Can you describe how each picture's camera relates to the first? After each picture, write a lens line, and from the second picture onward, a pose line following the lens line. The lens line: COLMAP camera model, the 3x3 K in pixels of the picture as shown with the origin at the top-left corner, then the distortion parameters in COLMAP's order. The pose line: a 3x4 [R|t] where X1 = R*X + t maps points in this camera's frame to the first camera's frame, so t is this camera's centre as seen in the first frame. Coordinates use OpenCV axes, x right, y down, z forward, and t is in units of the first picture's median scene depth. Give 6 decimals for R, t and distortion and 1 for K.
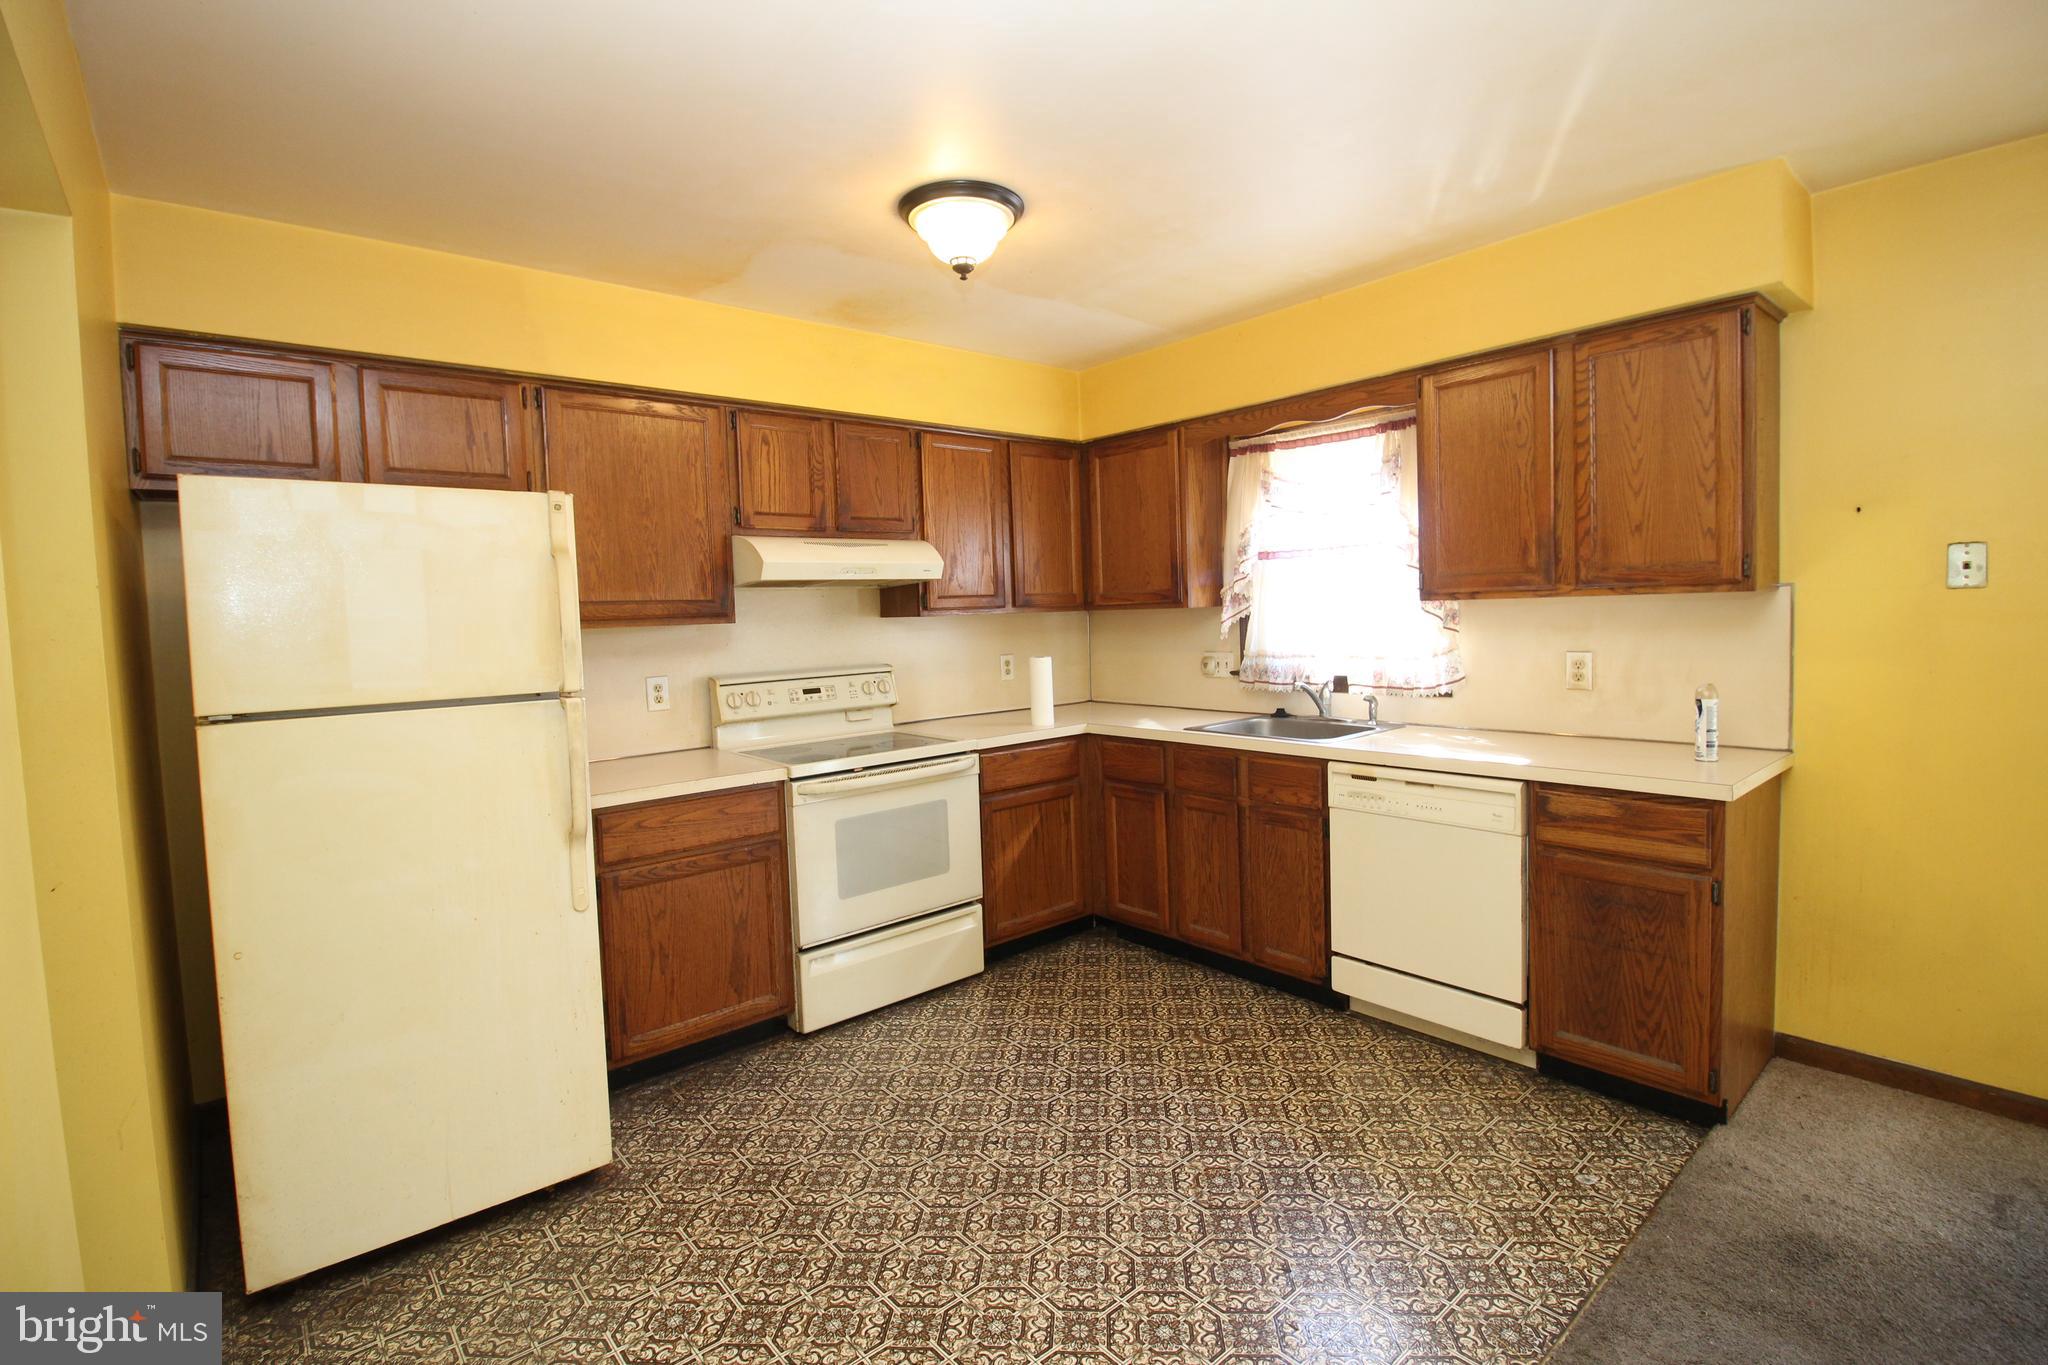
lens RADIAL K [[945.6, 0, 995.2], [0, 945.6, 658.2], [0, 0, 1]] dist [-0.006313, -0.009250]
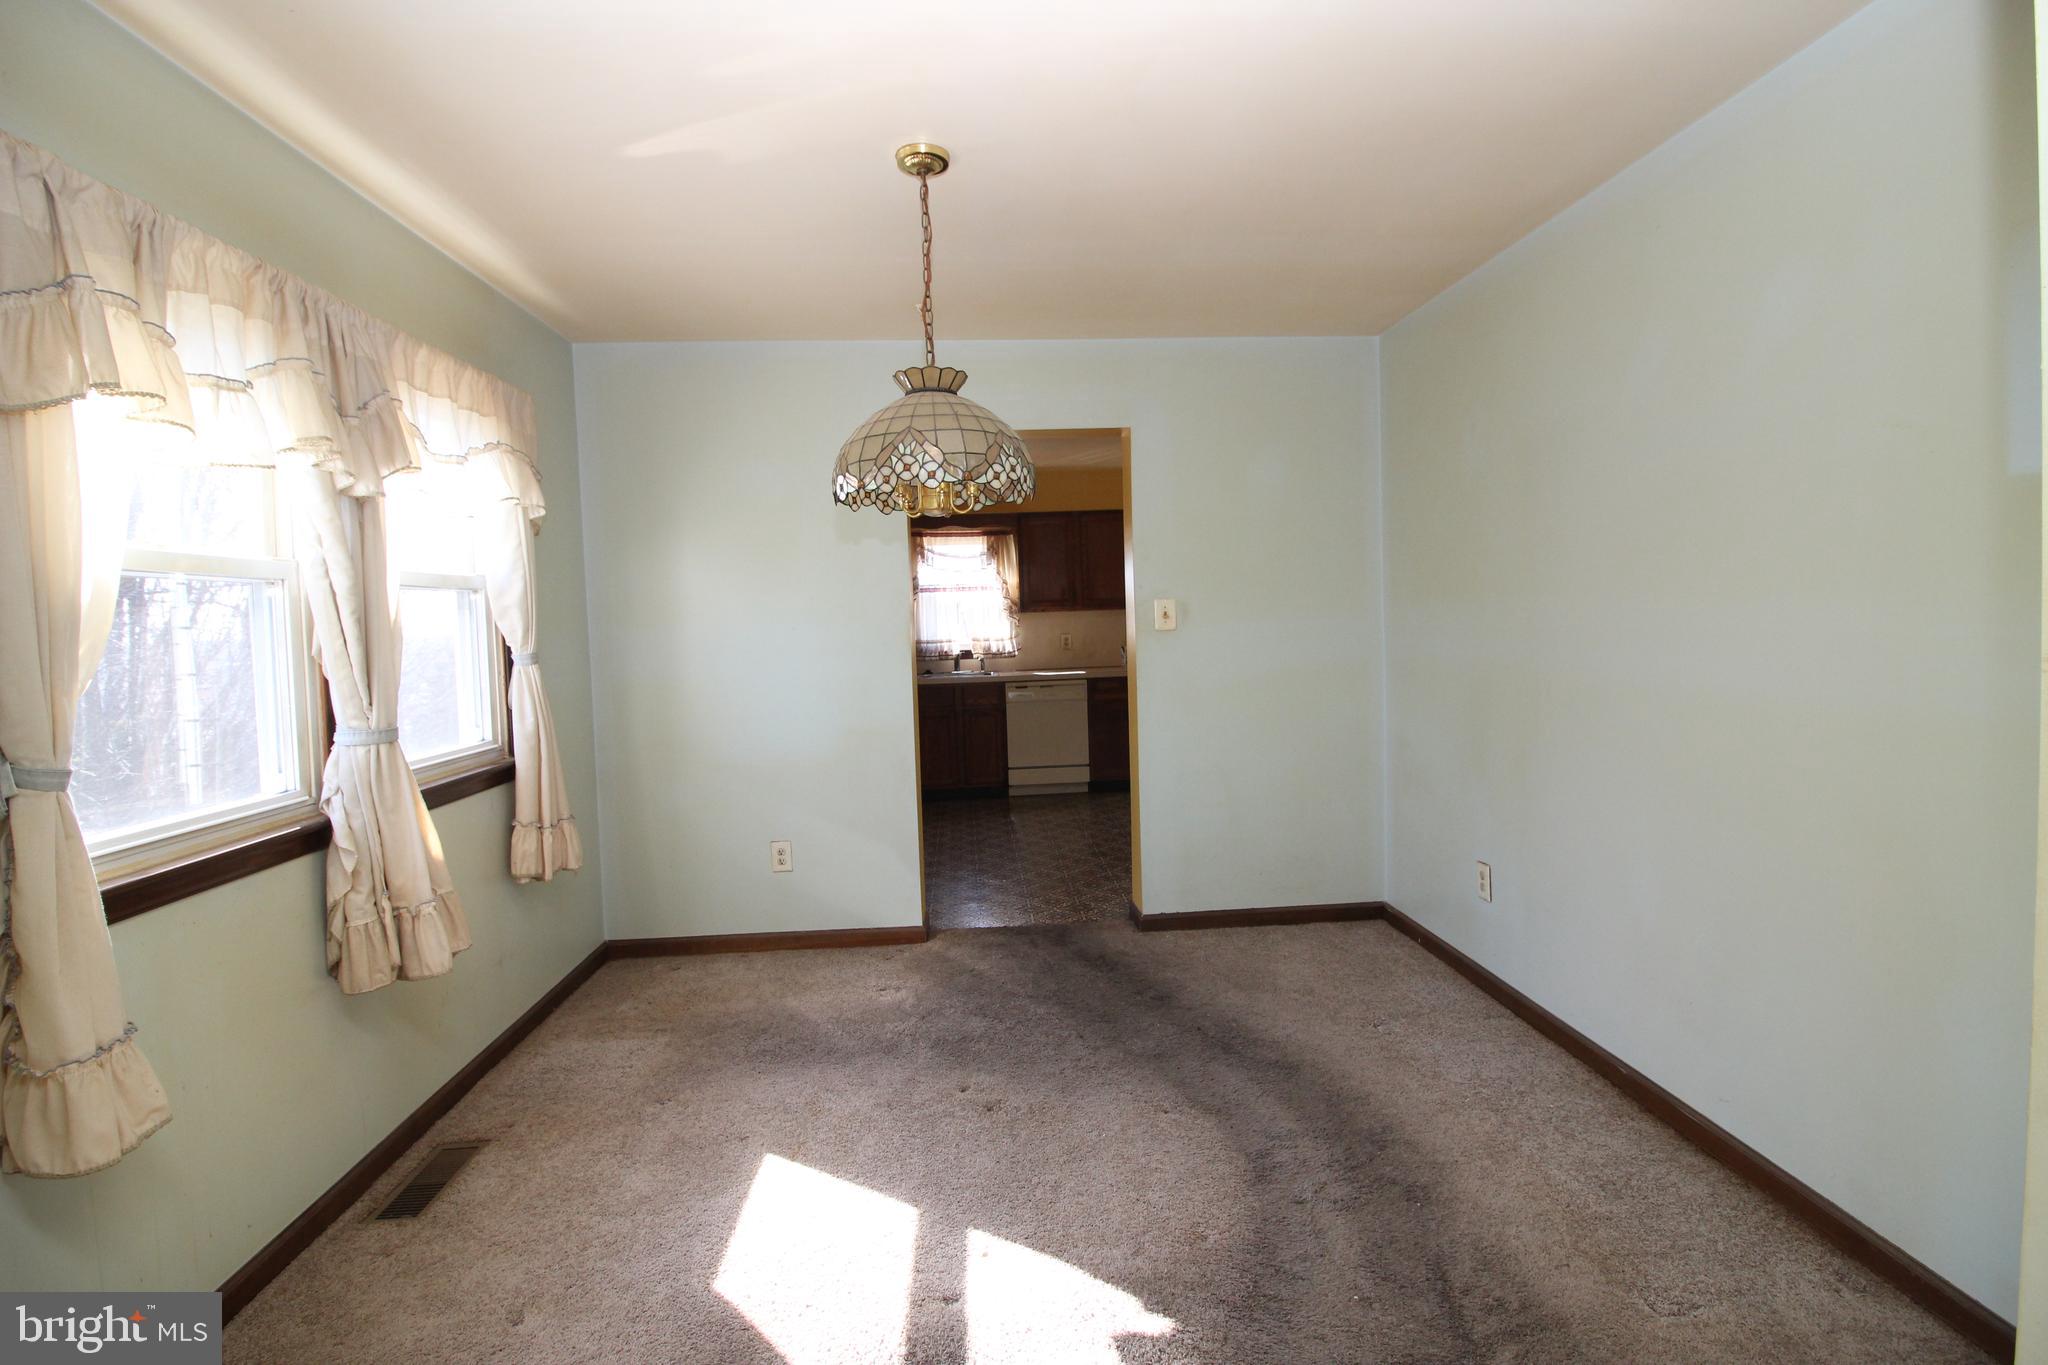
lens RADIAL K [[945.6, 0, 1026.9], [0, 945.6, 662.0], [0, 0, 1]] dist [-0.006313, -0.009250]
pose [[0.581841, -0.018424, 0.813094, -1.362328], [0.053238, 0.998462, -0.015472, 0.092183], [-0.811559, 0.052290, 0.581927, -0.333712]]
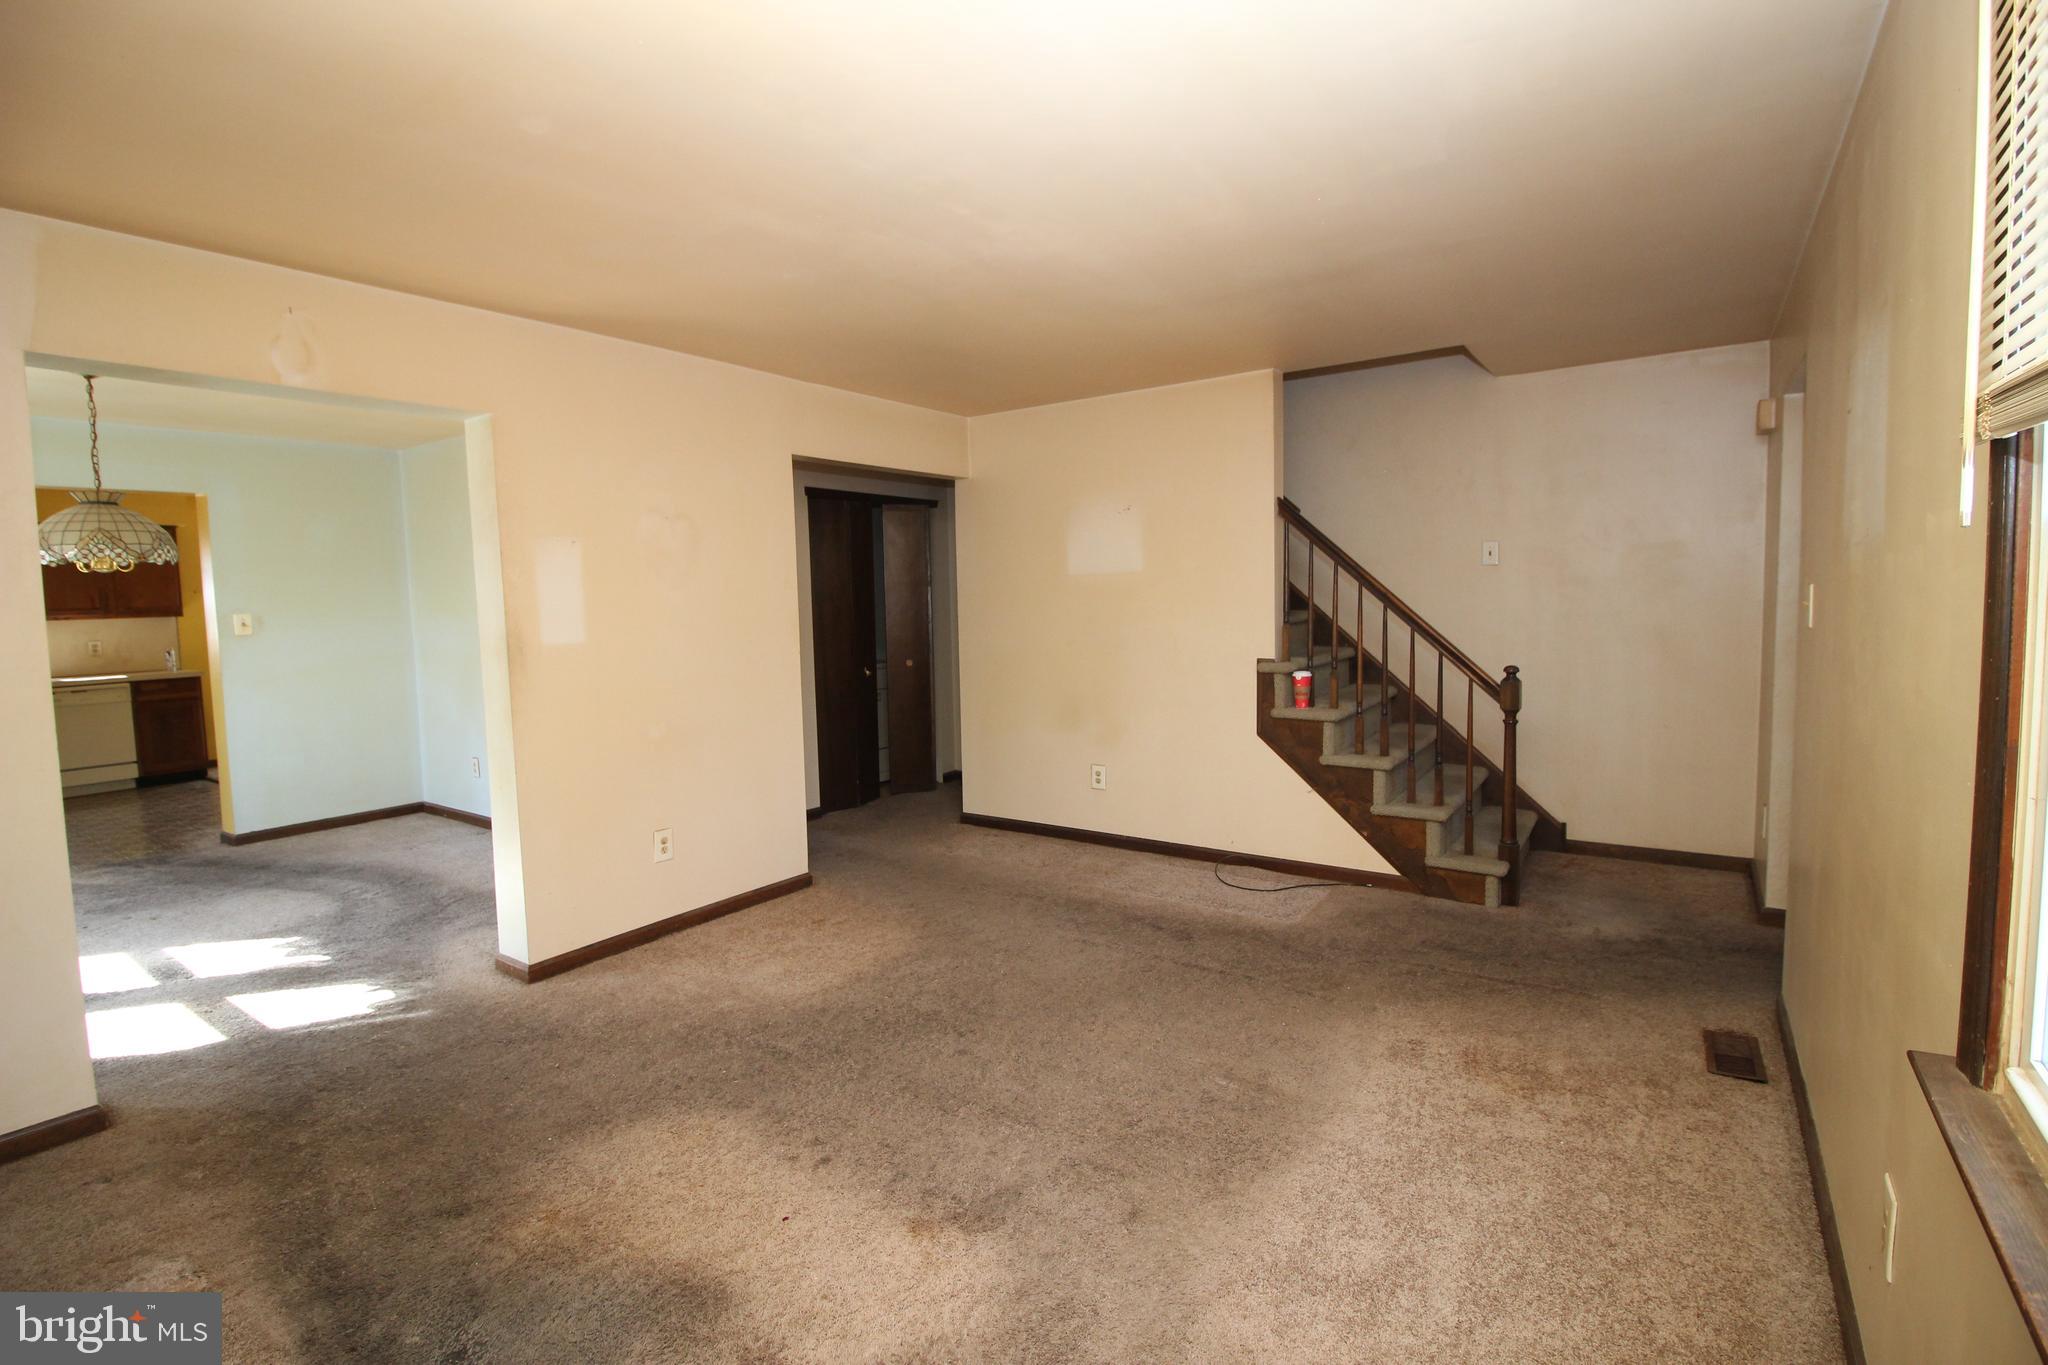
lens RADIAL K [[945.6, 0, 1028.1], [0, 945.6, 663.9], [0, 0, 1]] dist [-0.006313, -0.009250]
pose [[-0.272034, -0.027529, 0.961894, -2.329617], [0.085618, 0.994934, 0.052688, 0.127536], [-0.958471, 0.096688, -0.268299, -0.693342]]
